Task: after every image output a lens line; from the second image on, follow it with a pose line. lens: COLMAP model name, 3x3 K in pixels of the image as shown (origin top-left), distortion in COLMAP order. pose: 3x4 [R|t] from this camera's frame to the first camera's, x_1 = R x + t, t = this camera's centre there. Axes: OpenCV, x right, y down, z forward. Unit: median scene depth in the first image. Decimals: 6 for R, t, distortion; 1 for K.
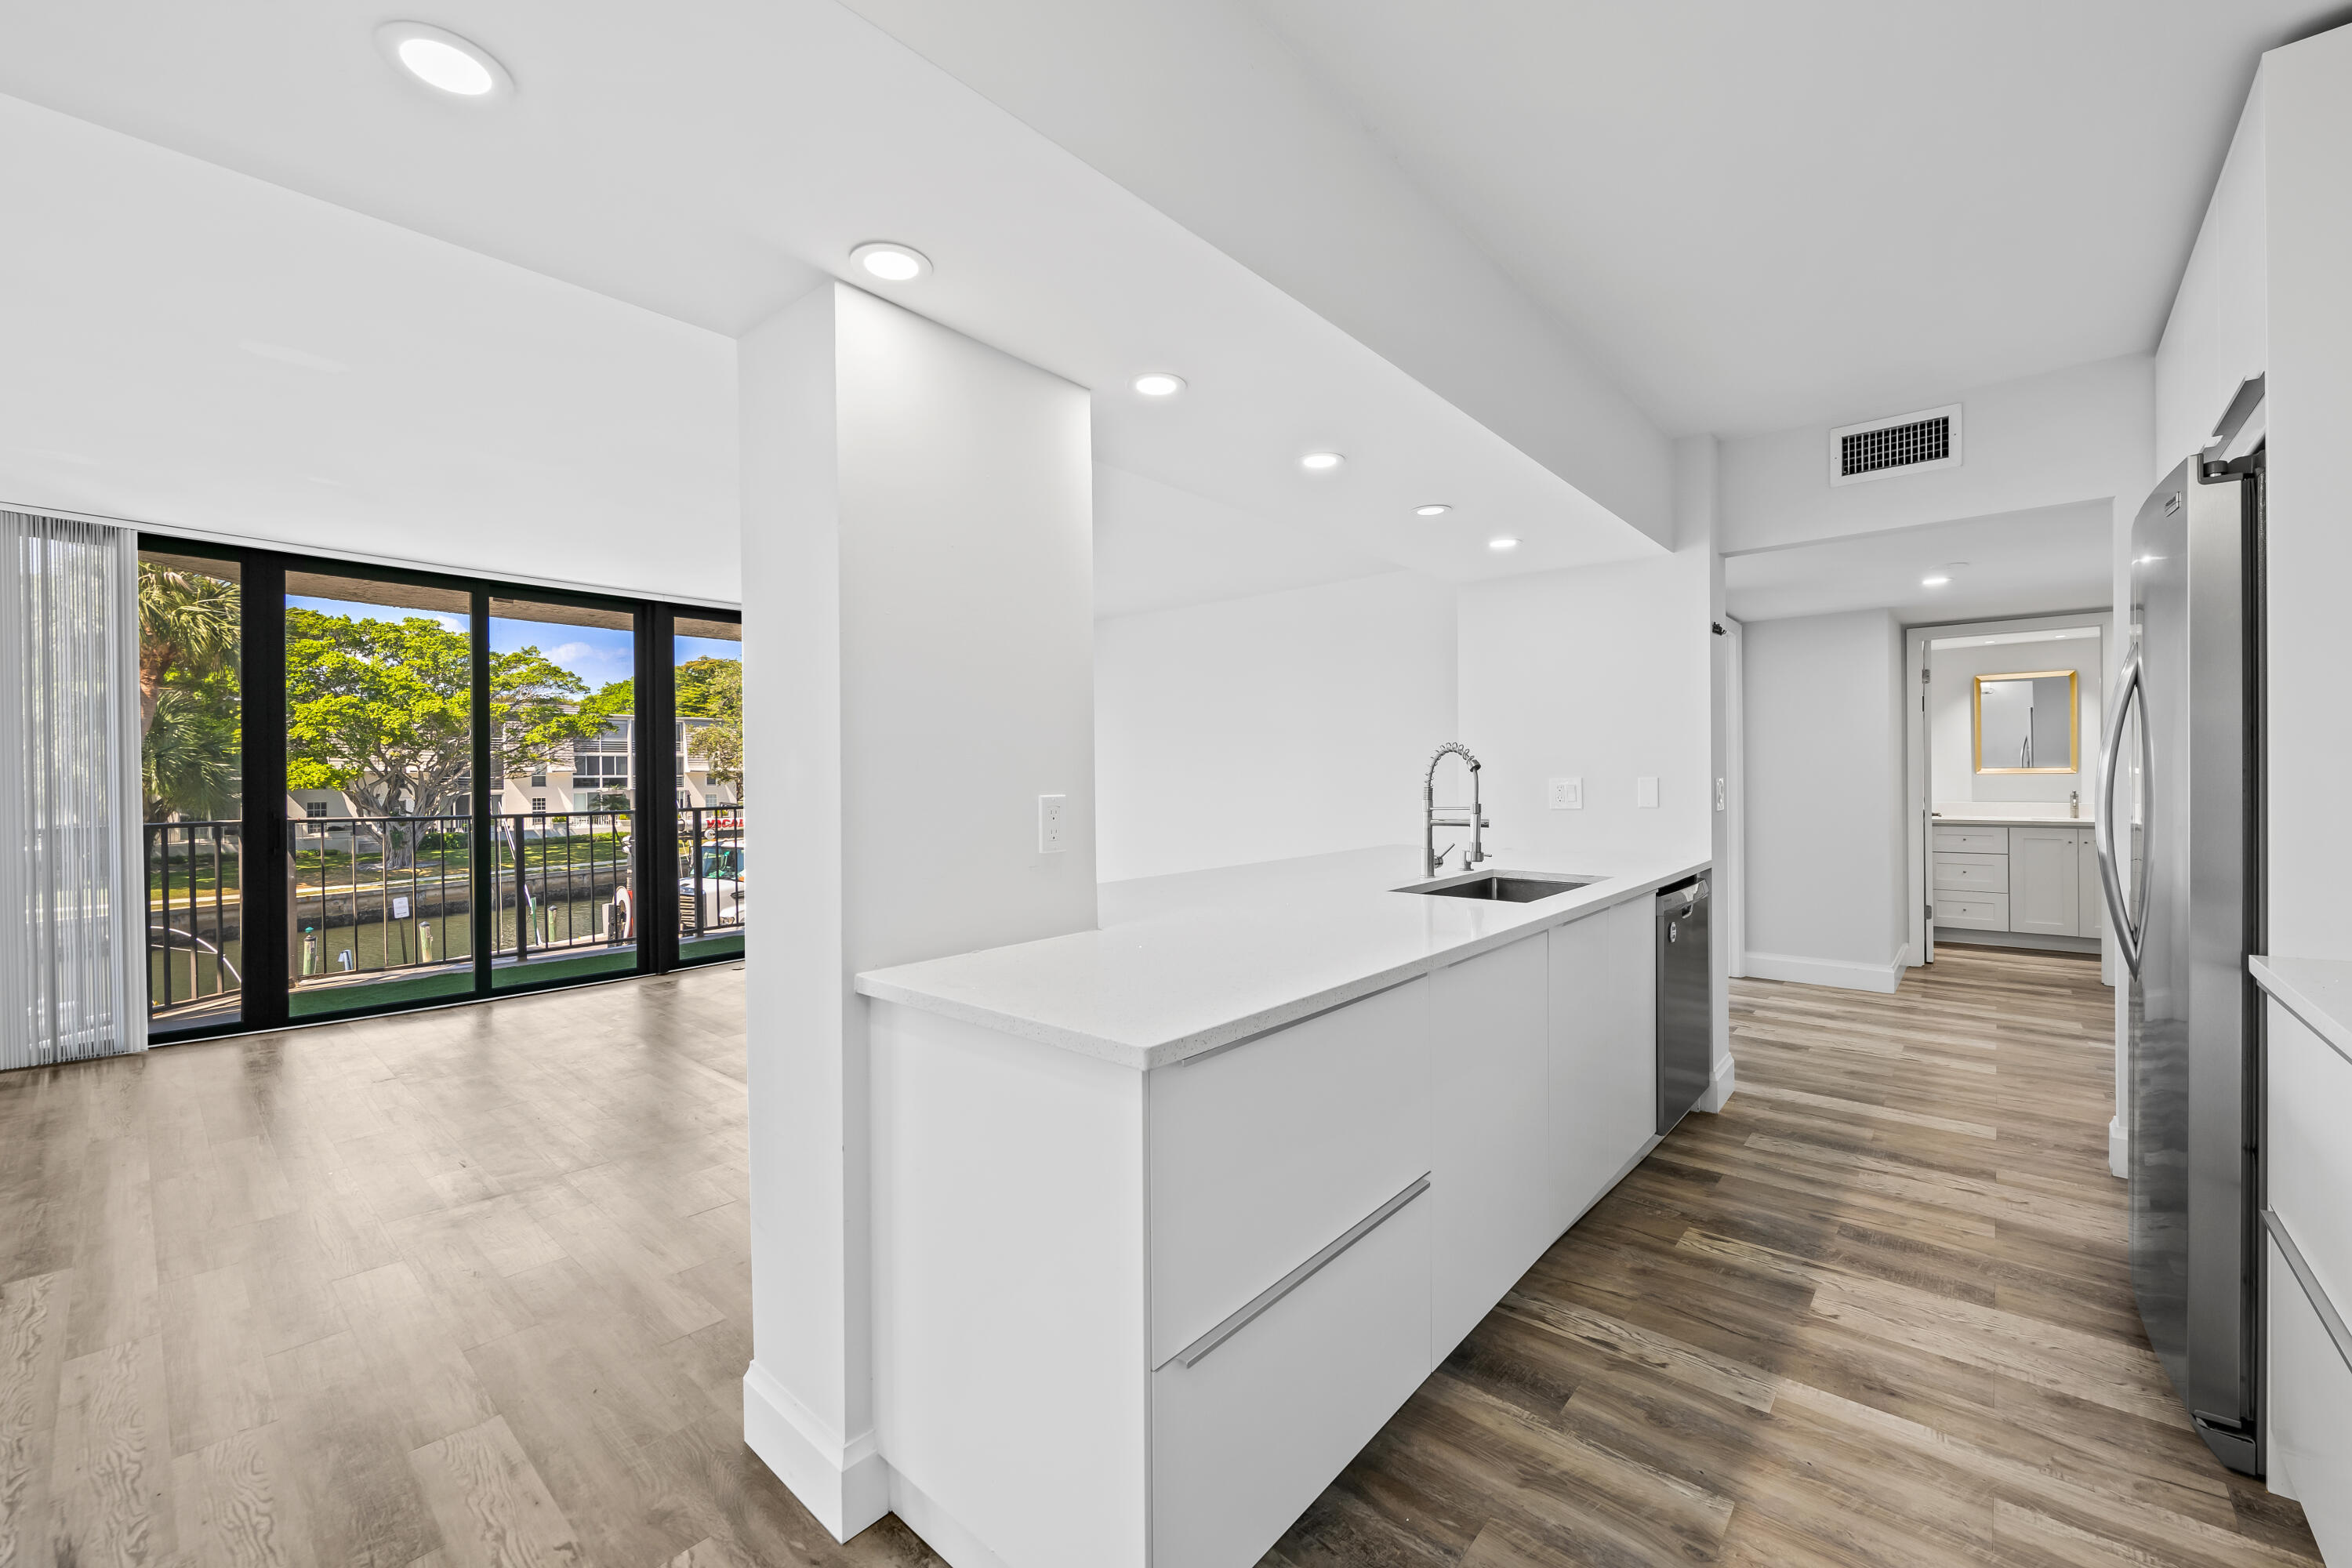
lens RADIAL K [[930.4, 0, 1184.4], [0, 930.4, 783.2], [0, 0, 1]] dist [0.002314, -0.003686]
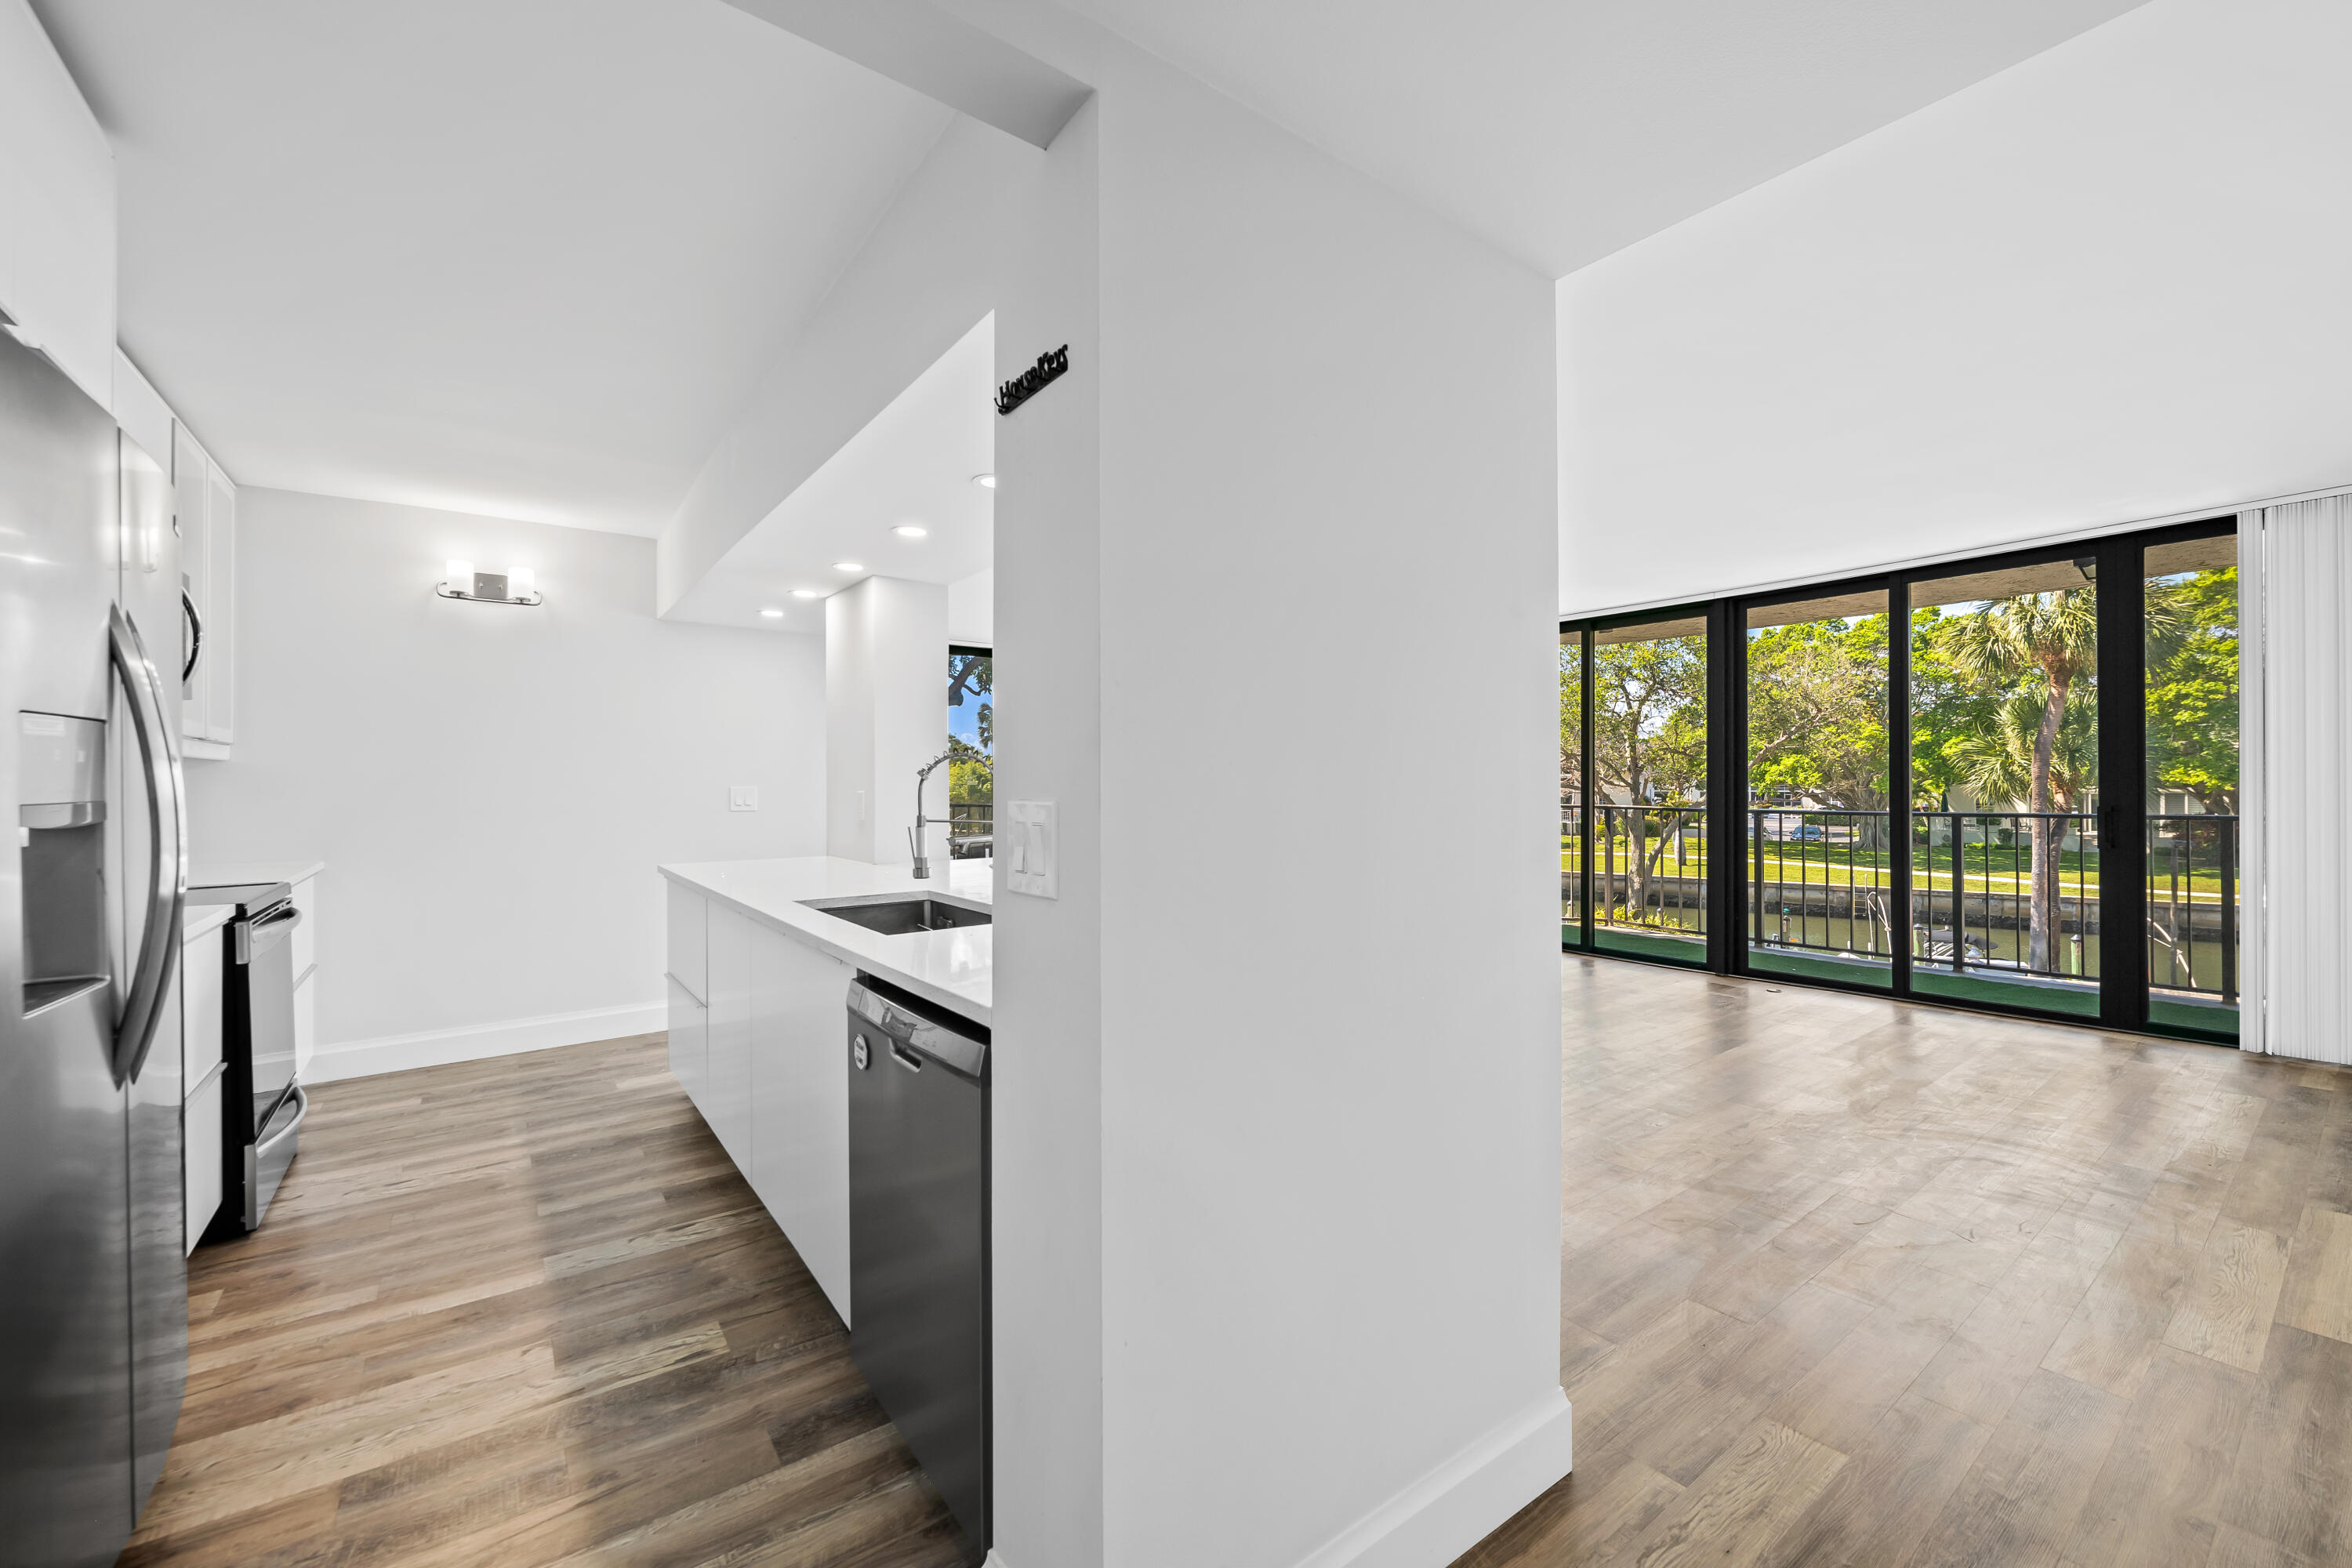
lens RADIAL K [[930.4, 0, 1188.4], [0, 930.4, 781.8], [0, 0, 1]] dist [0.002314, -0.003686]
pose [[-0.199706, 0.010416, -0.979800, 1.282540], [-0.003702, 0.999928, 0.011384, -0.024019], [0.979849, 0.005900, -0.199654, 1.593082]]
